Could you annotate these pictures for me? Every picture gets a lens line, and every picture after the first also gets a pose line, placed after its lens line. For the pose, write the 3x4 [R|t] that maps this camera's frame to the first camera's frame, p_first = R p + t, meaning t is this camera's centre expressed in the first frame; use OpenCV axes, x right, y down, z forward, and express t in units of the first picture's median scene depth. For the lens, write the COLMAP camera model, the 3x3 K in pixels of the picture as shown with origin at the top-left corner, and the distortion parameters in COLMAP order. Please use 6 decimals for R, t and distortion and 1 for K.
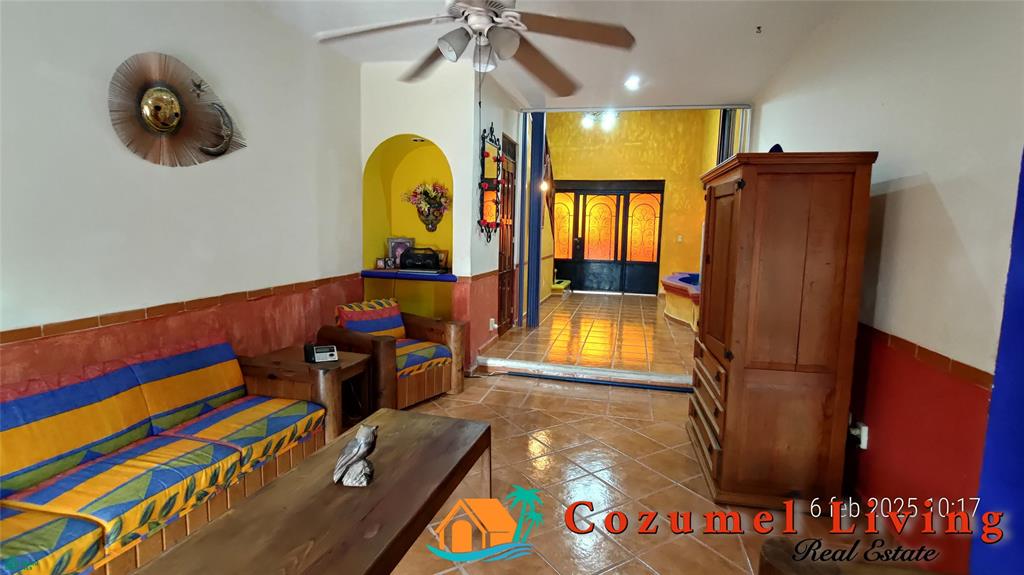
lens RADIAL K [[508.5, 0, 514.9], [0, 508.5, 291.9], [0, 0, 1]] dist [-0.003326, -0.000318]
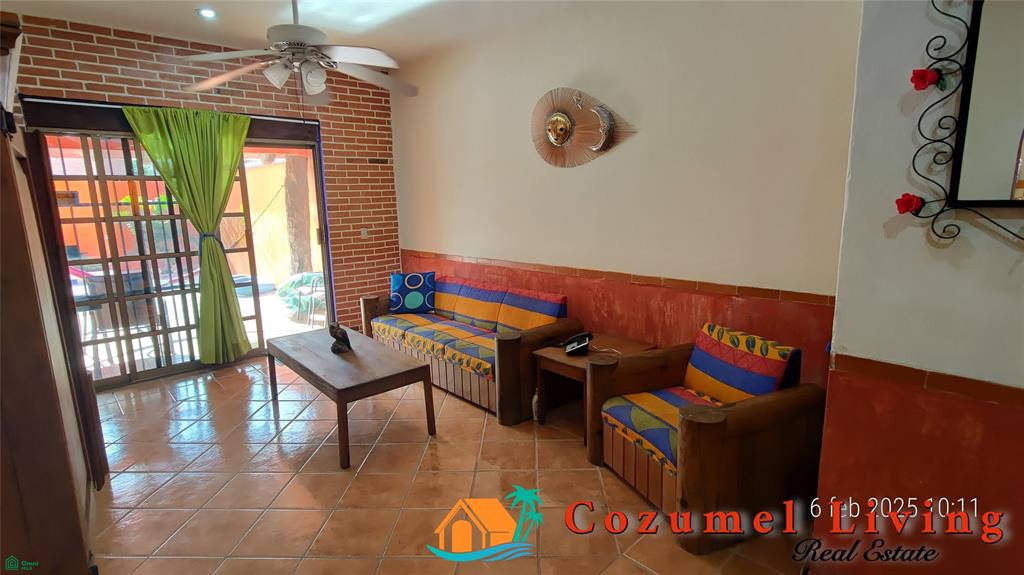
lens RADIAL K [[508.5, 0, 508.5], [0, 508.5, 290.7], [0, 0, 1]] dist [-0.003326, -0.000318]
pose [[-0.563267, 0.148009, -0.812911, 0.230643], [-0.089763, 0.967042, 0.238270, -0.096250], [0.821385, 0.207179, -0.531417, 0.671088]]
